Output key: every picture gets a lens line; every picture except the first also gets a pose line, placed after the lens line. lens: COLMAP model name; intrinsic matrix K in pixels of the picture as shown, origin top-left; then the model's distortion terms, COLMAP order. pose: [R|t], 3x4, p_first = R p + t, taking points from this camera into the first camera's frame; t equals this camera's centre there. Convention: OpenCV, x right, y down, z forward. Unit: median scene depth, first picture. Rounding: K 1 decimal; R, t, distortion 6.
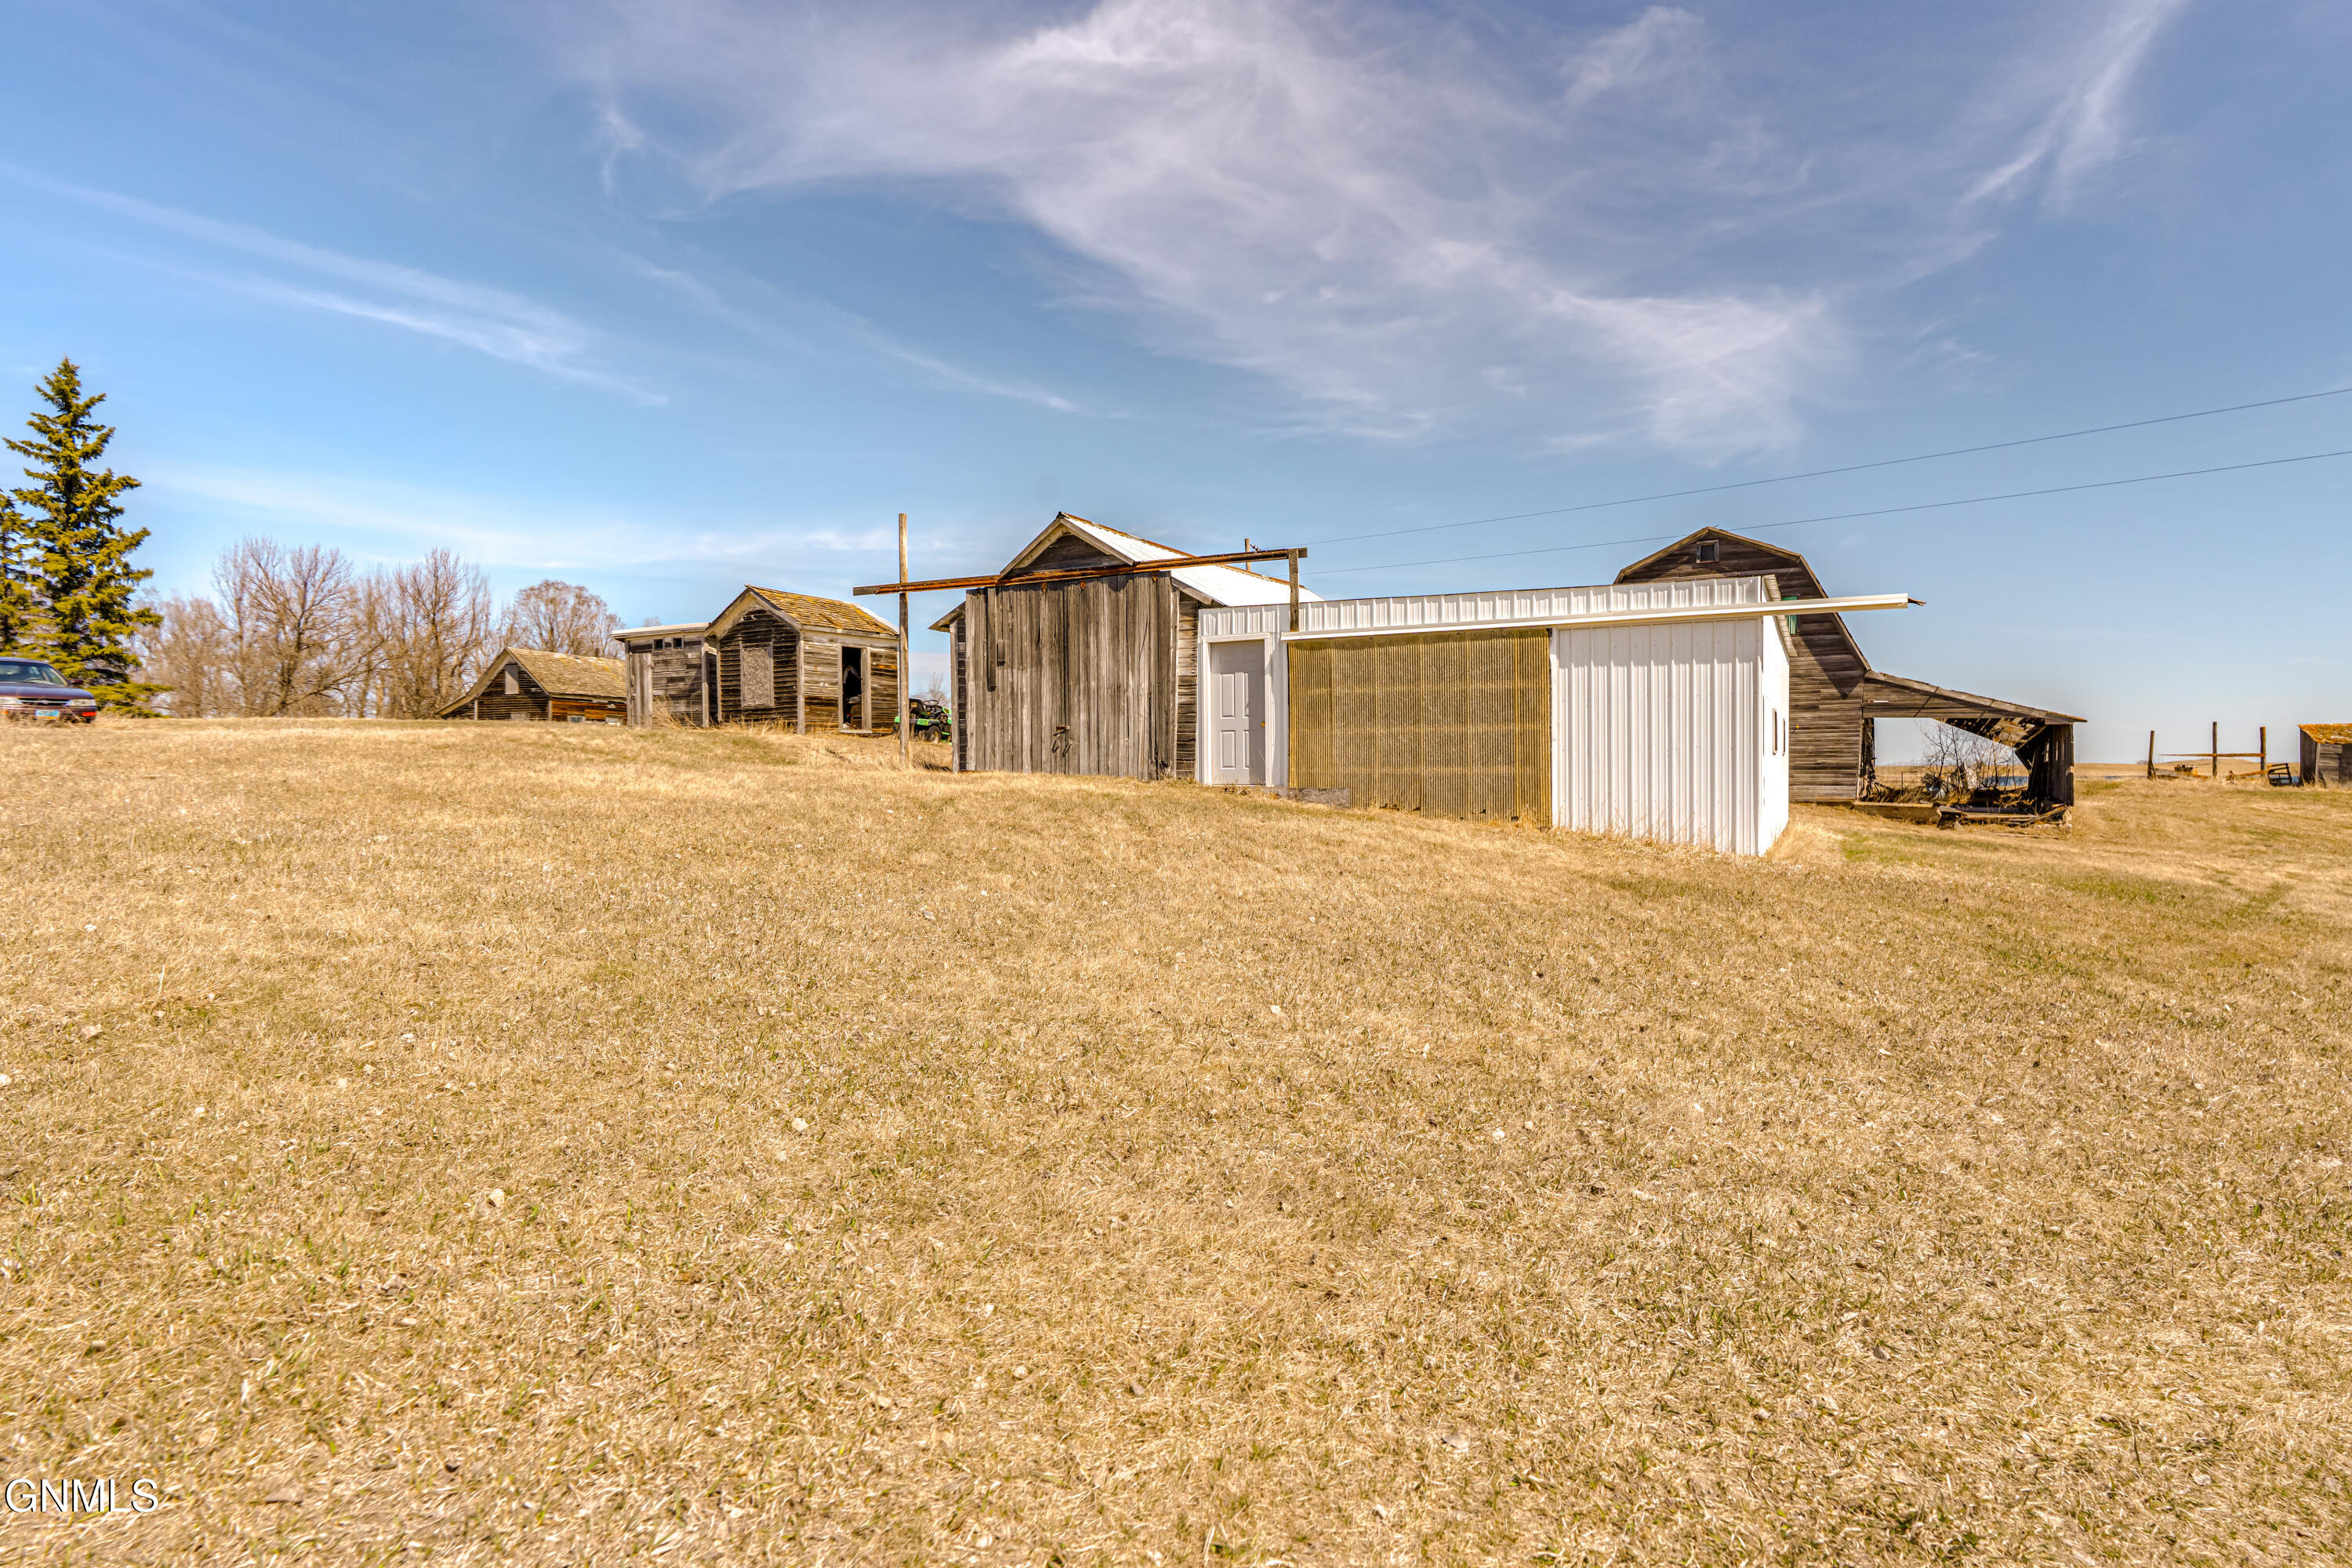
lens RADIAL K [[1257.5, 0, 1187.9], [0, 1257.5, 780.4], [0, 0, 1]] dist [-0.000665, 0.002498]
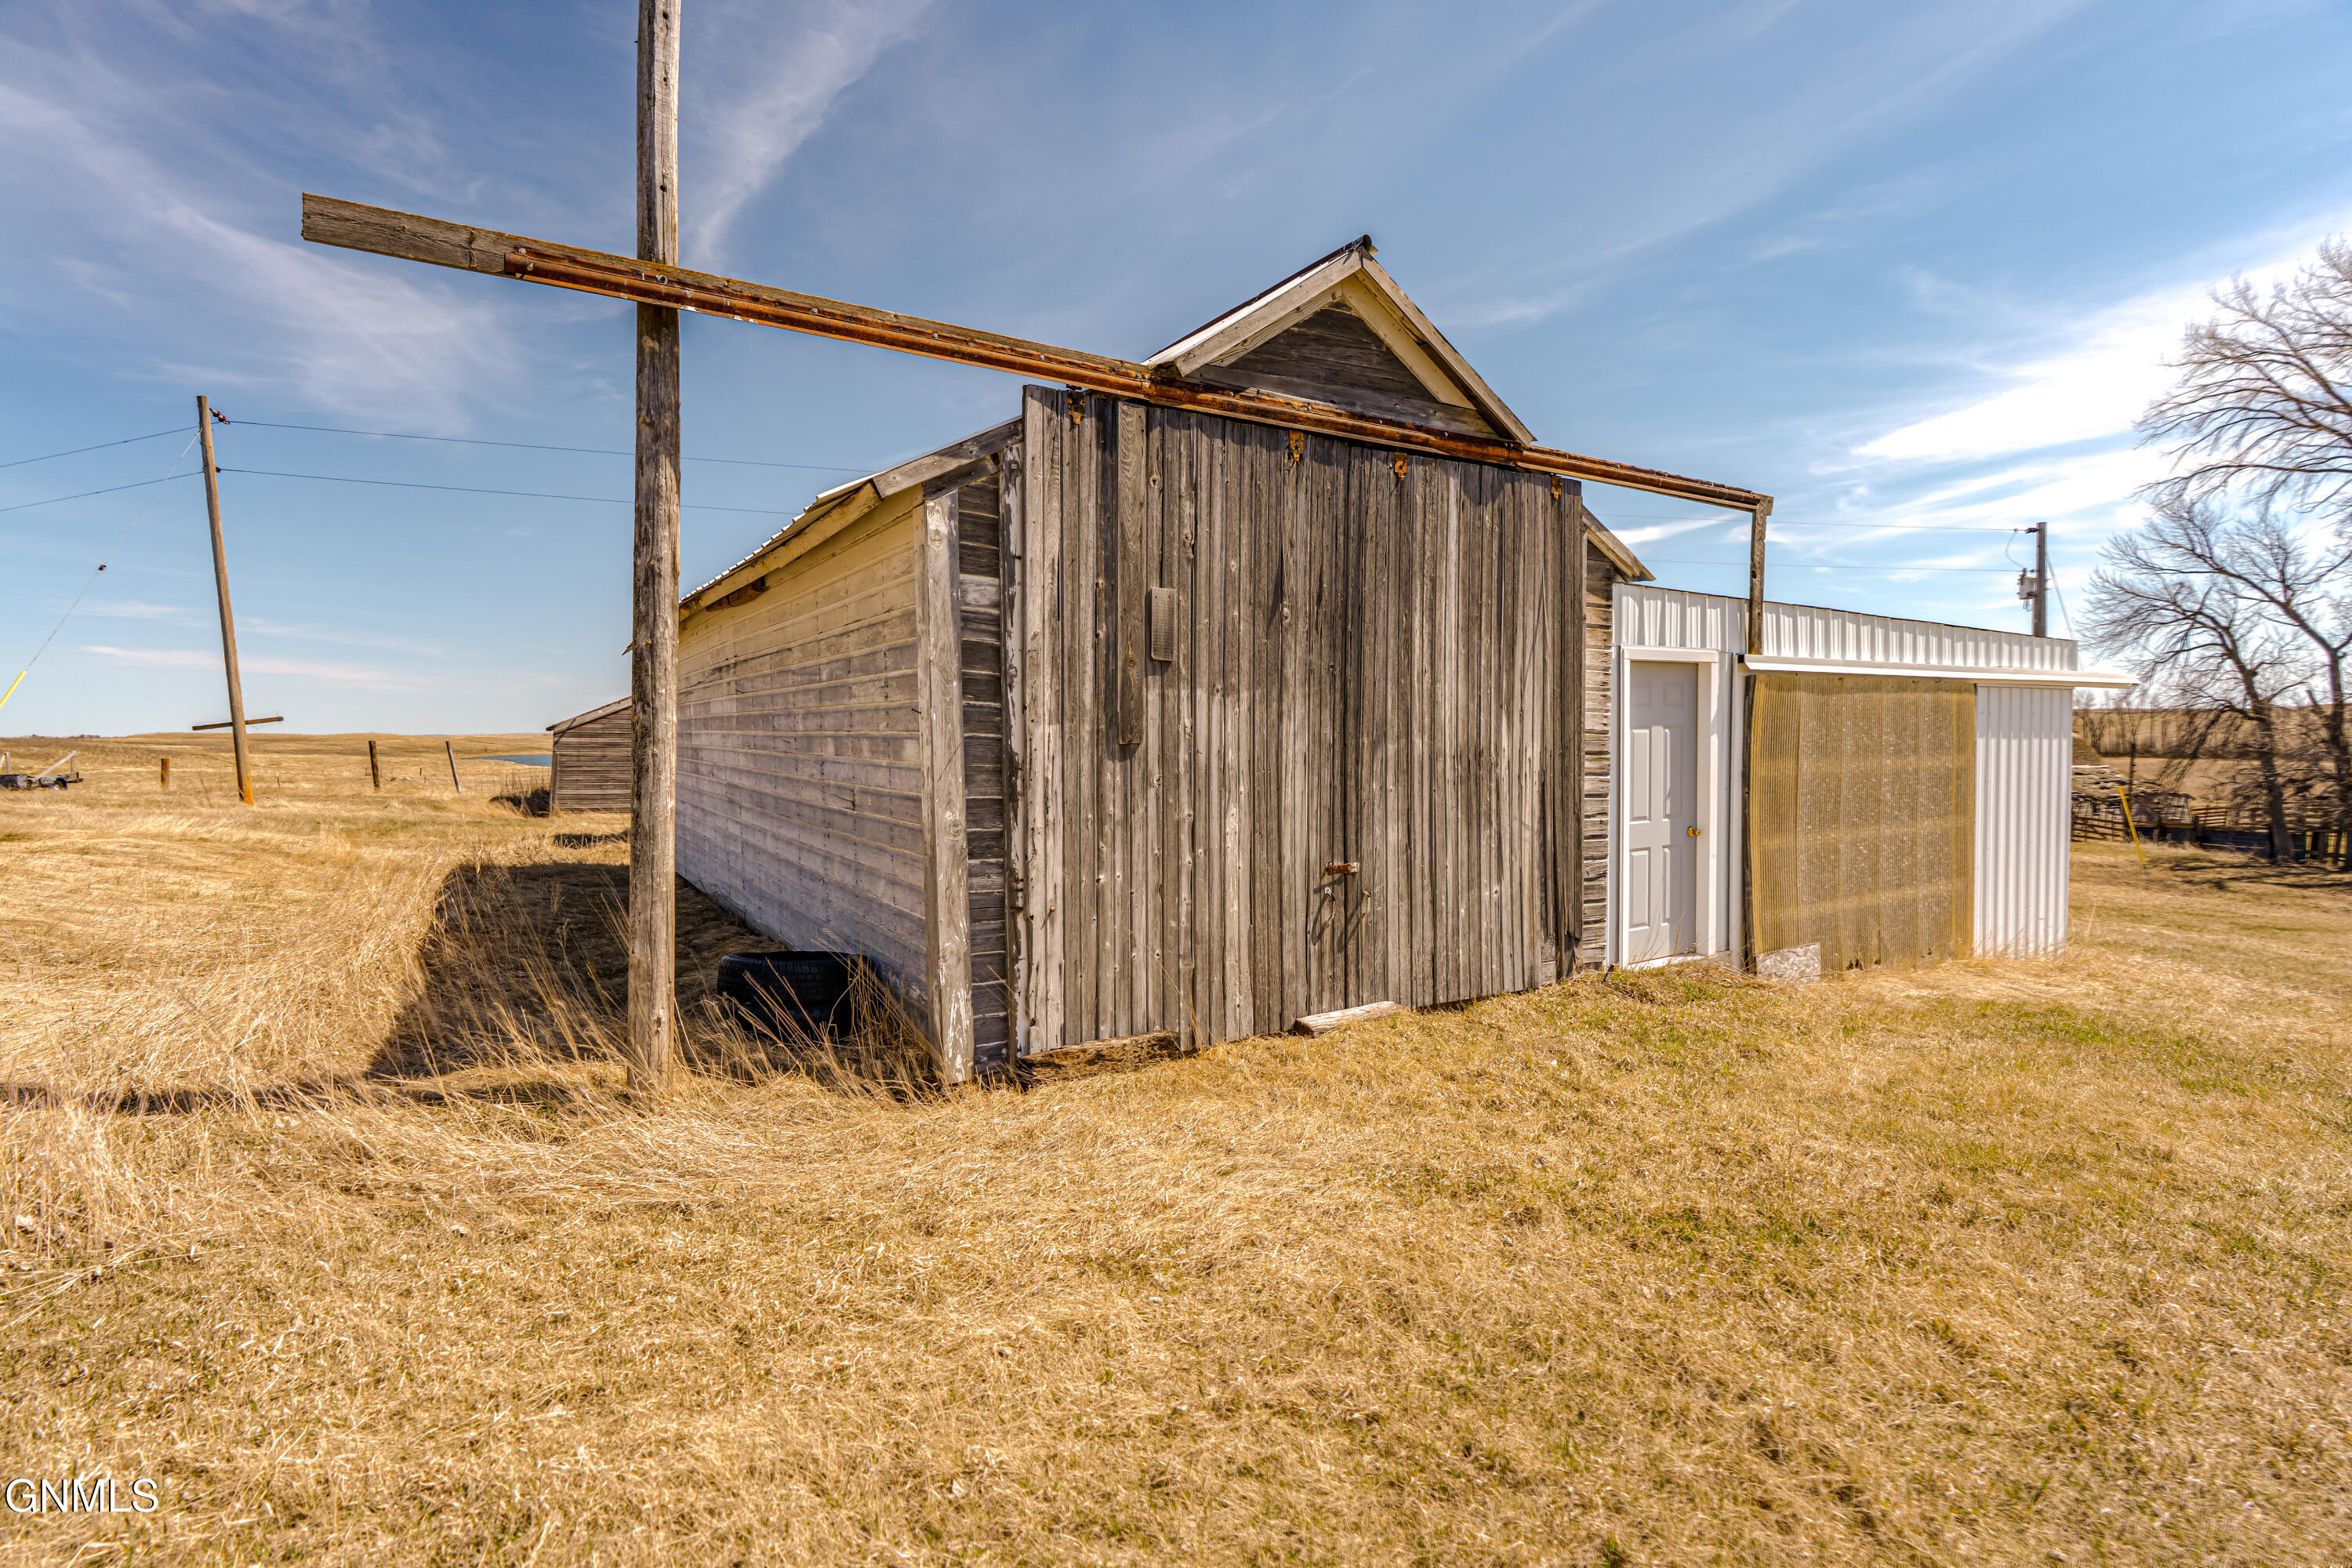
lens RADIAL K [[1066.6, 0, 1162.4], [0, 1066.6, 721.9], [0, 0, 1]] dist [-0.002518, -0.000590]
pose [[0.497659, 0.007256, 0.867342, -0.371165], [0.010365, 0.999844, -0.014311, -0.077153], [-0.867311, 0.016112, 0.497506, 0.886341]]
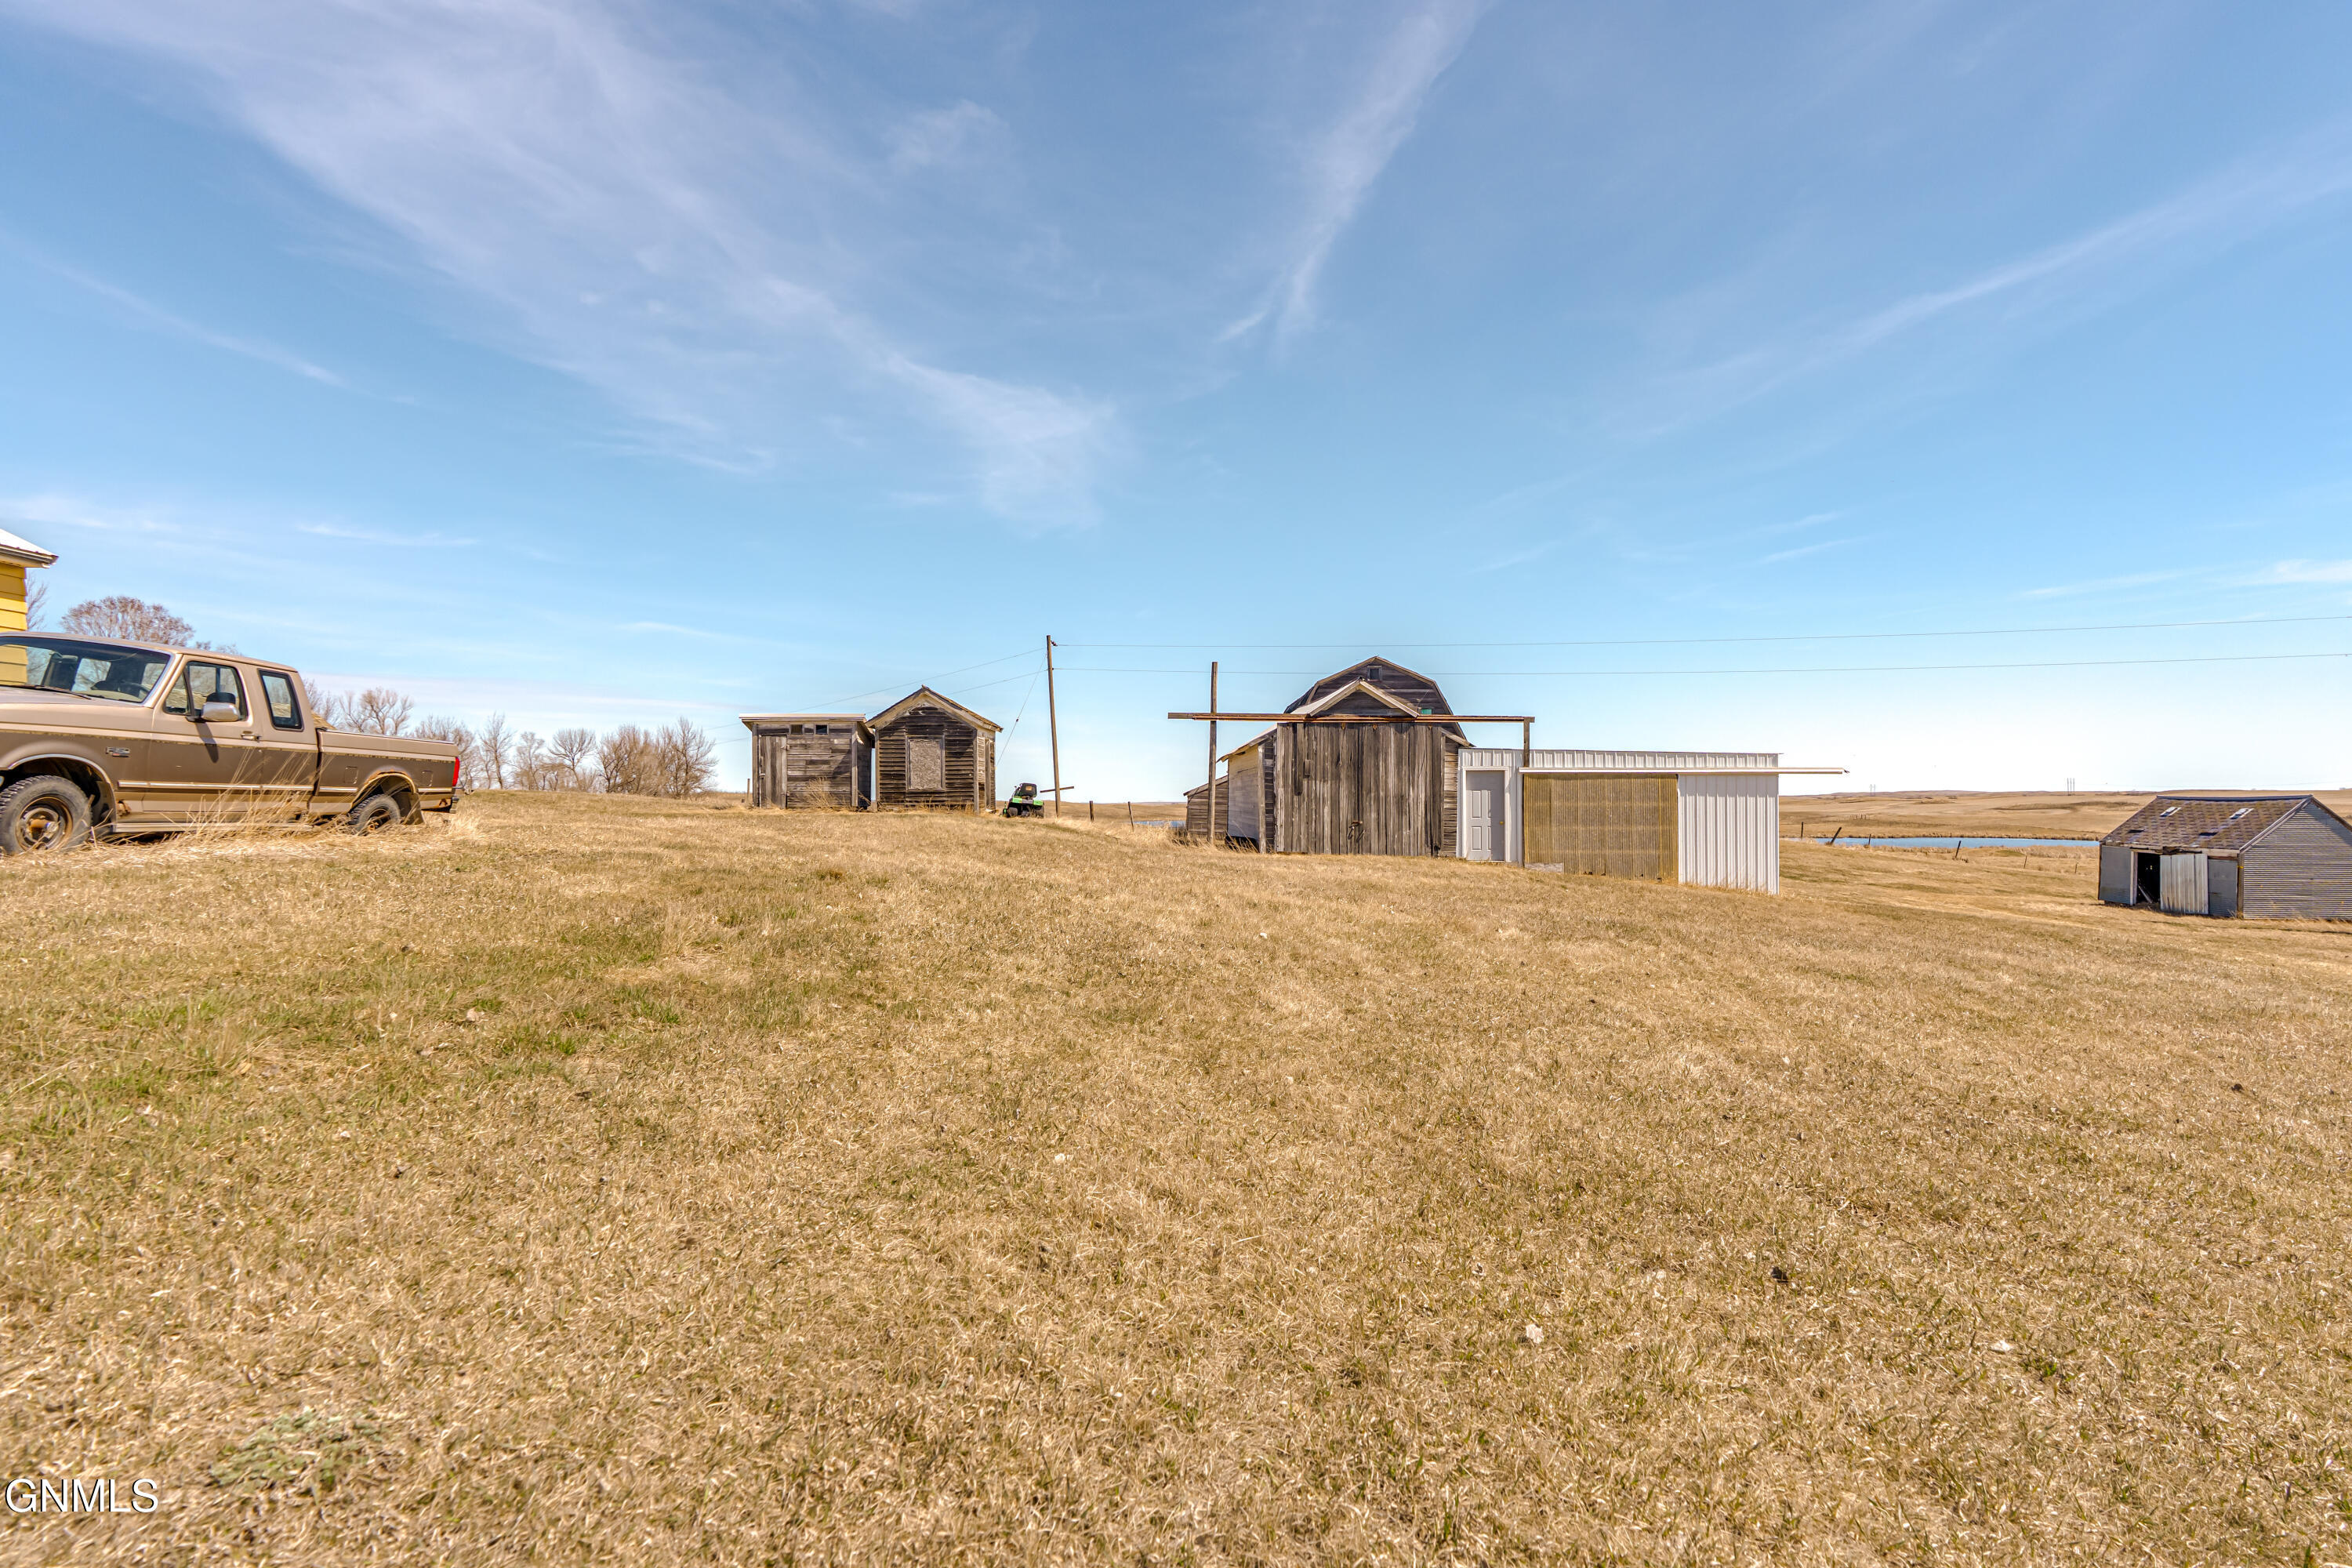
lens RADIAL K [[1257.5, 0, 1187.9], [0, 1257.5, 780.4], [0, 0, 1]] dist [-0.000665, 0.002498]
pose [[0.857917, 0.018822, 0.513444, -1.014311], [-0.001243, 0.999402, -0.034559, -0.039074], [-0.513787, 0.029011, 0.857427, -0.160908]]
